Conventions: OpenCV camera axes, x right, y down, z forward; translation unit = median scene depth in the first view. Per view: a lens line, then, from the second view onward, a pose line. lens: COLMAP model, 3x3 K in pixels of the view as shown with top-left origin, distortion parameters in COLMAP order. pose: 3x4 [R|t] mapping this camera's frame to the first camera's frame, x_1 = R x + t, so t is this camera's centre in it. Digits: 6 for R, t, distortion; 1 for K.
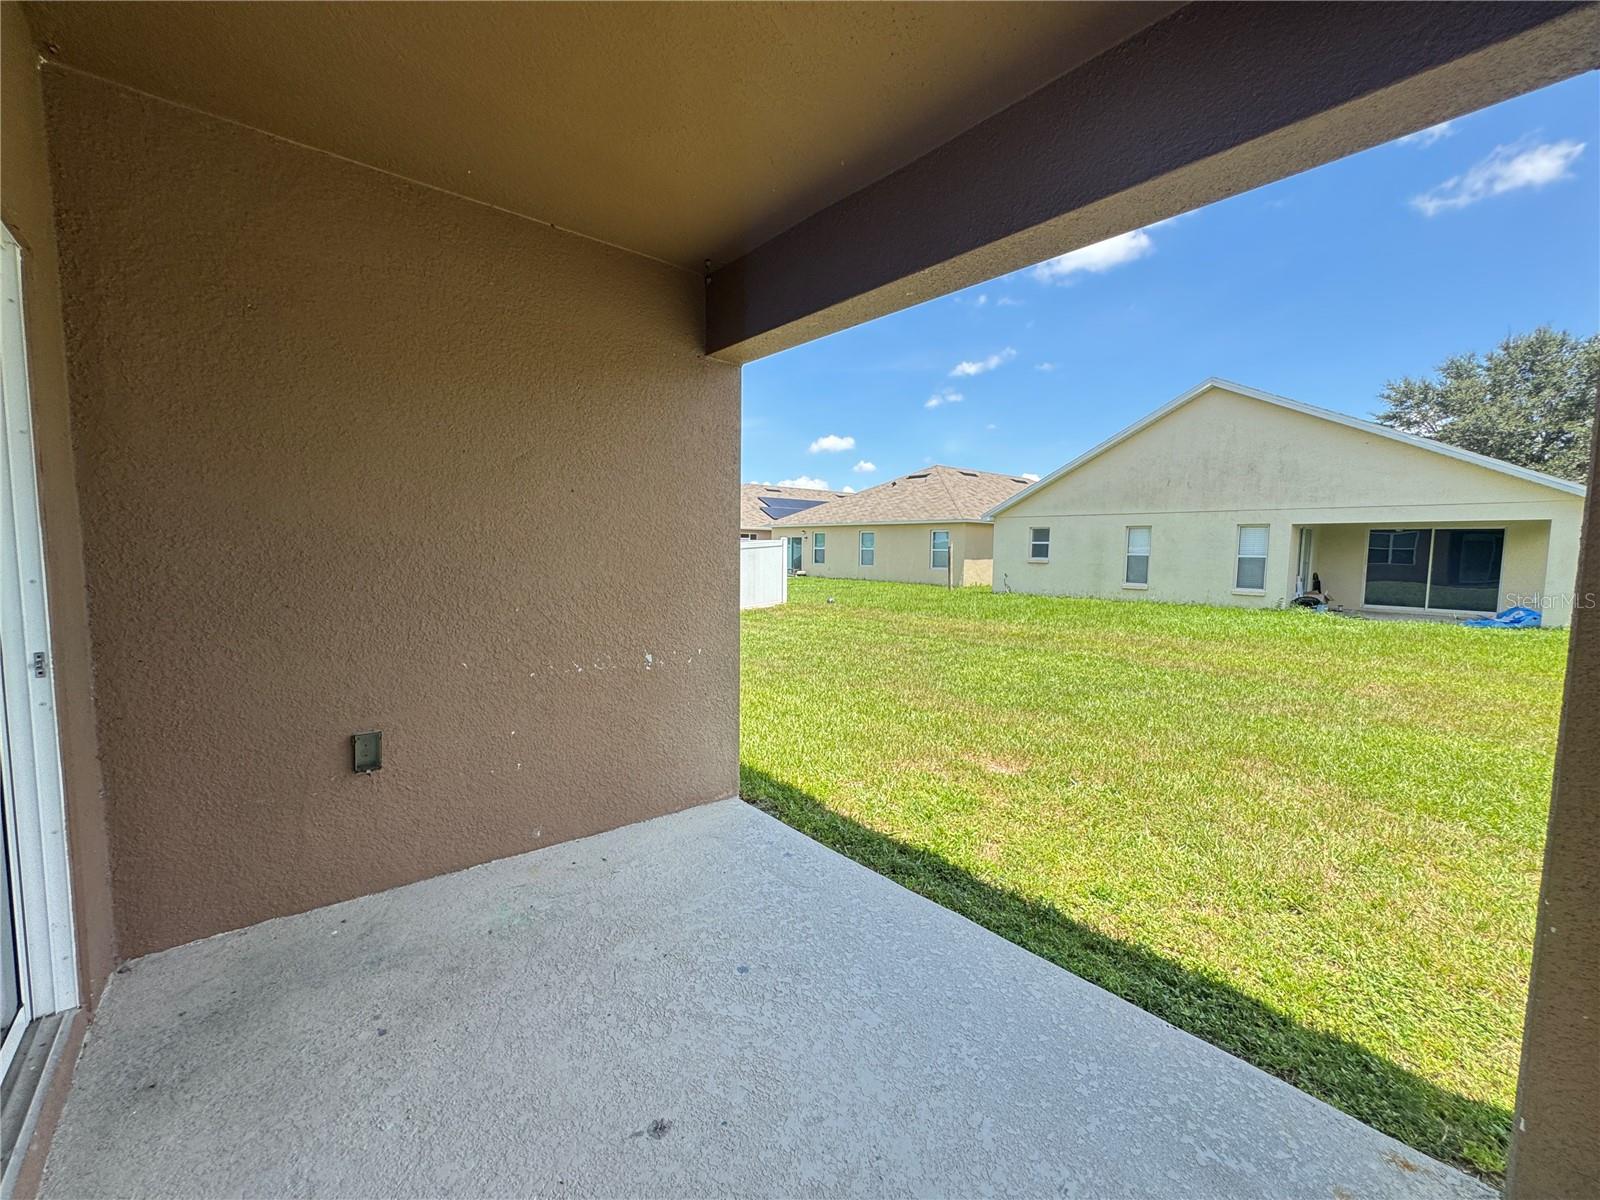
lens RADIAL K [[641.7, 0, 800.0], [0, 641.7, 600.0], [0, 0, 1]] dist [-0.001530, -0.000173]
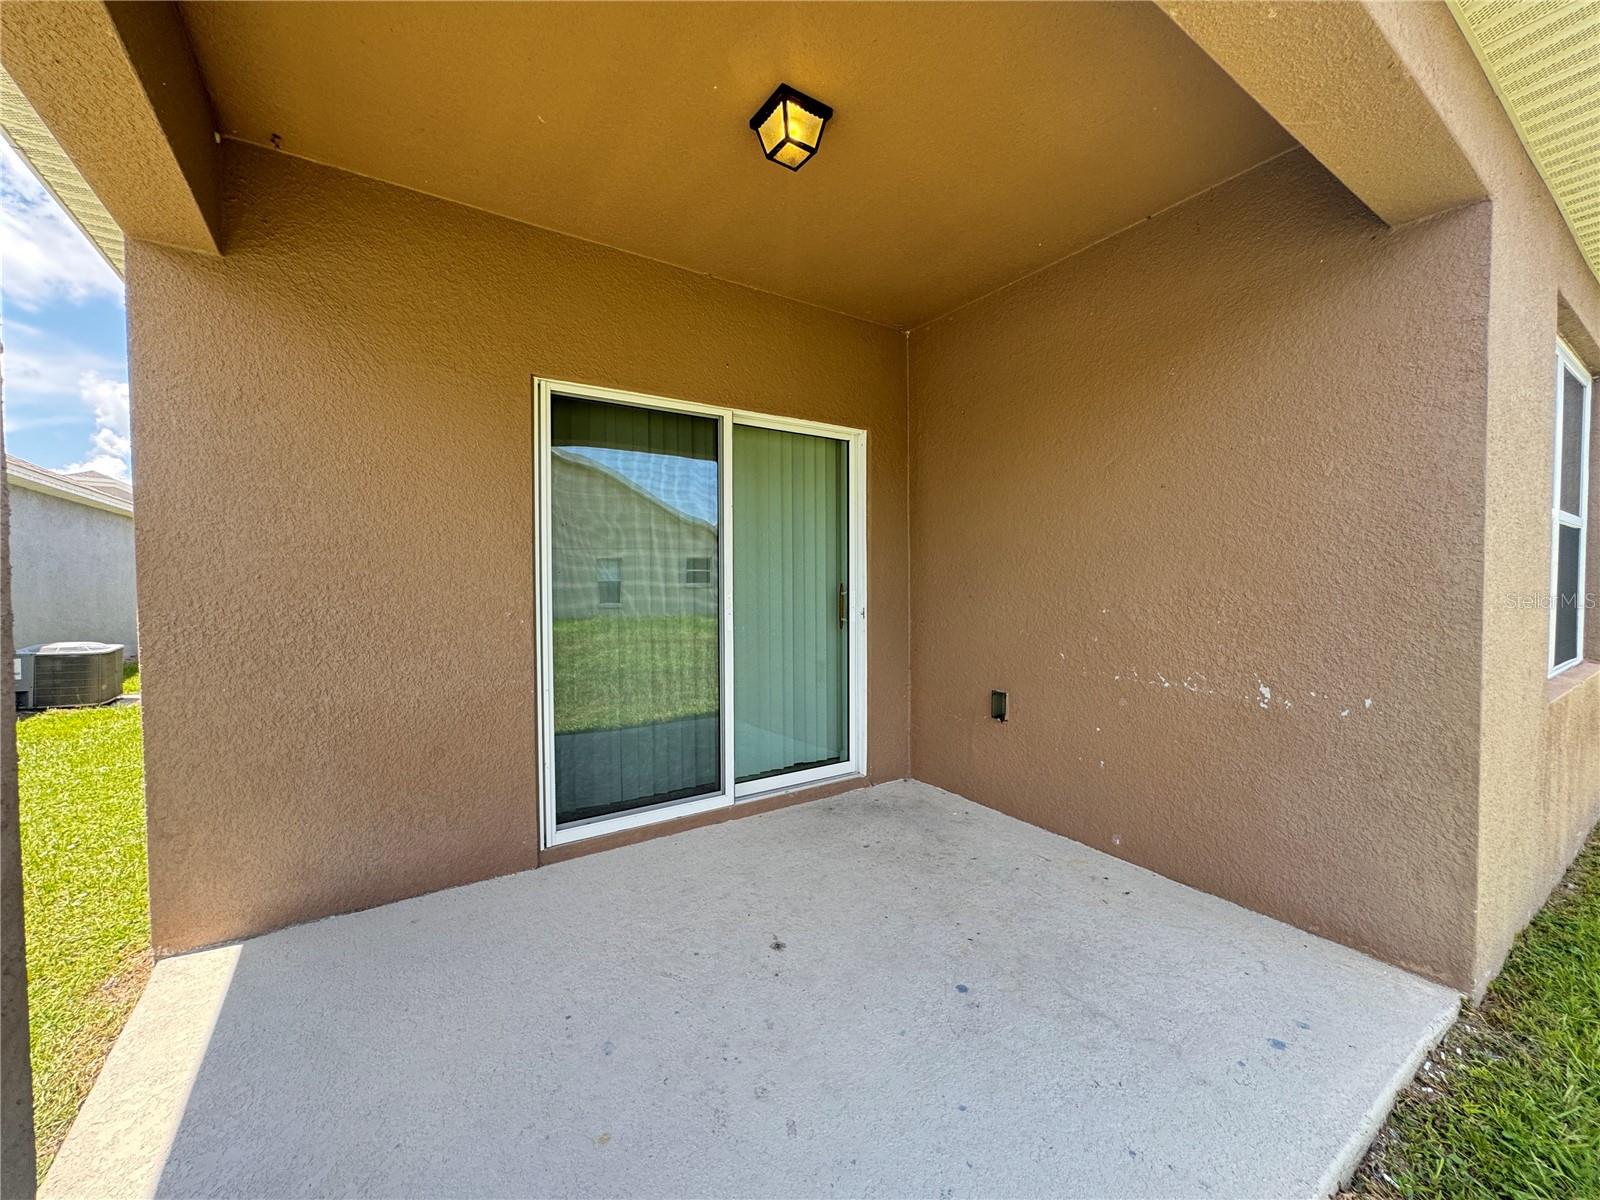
lens RADIAL K [[641.7, 0, 800.0], [0, 641.7, 600.0], [0, 0, 1]] dist [-0.001530, -0.000173]
pose [[-0.123916, 0.018035, -0.992129, 0.590736], [-0.075355, 0.996777, 0.027531, 0.005071], [0.989427, 0.078173, -0.122157, 0.581275]]
